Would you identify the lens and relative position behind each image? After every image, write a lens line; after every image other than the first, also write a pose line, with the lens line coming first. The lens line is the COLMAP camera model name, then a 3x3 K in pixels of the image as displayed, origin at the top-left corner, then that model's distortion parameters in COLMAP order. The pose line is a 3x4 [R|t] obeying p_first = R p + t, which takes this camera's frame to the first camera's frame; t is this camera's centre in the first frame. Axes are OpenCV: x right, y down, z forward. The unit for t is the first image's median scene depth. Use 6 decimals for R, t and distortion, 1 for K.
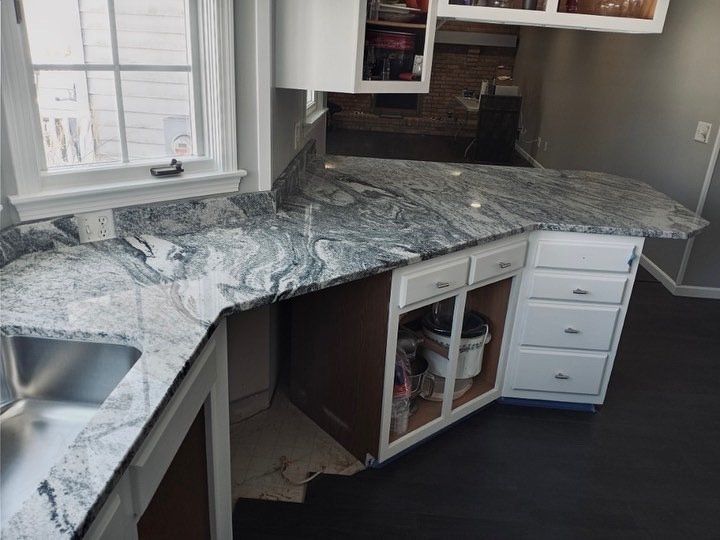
lens RADIAL K [[578.2, 0, 355.2], [0, 578.2, 271.7], [0, 0, 1]] dist [0.048494, -0.102086]
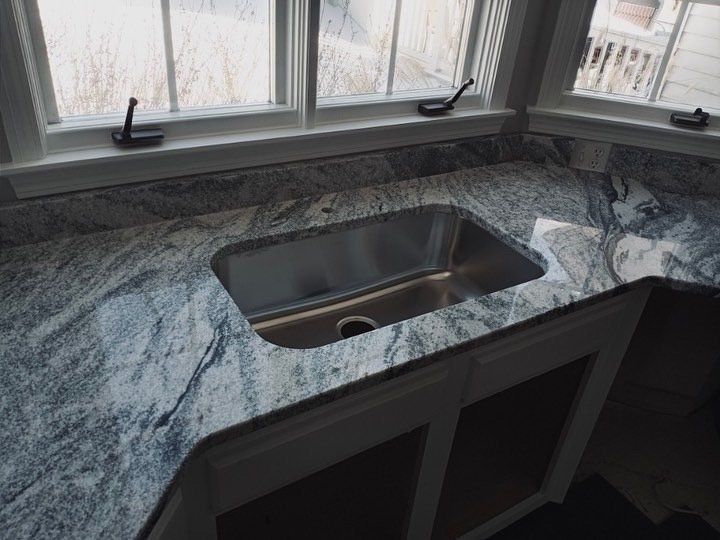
lens RADIAL K [[578.2, 0, 355.2], [0, 578.2, 271.7], [0, 0, 1]] dist [0.048494, -0.102086]
pose [[0.584475, 0.421497, -0.693347, 0.105234], [-0.354092, 0.901331, 0.249443, -0.004313], [0.730074, 0.099716, 0.676054, 0.046183]]
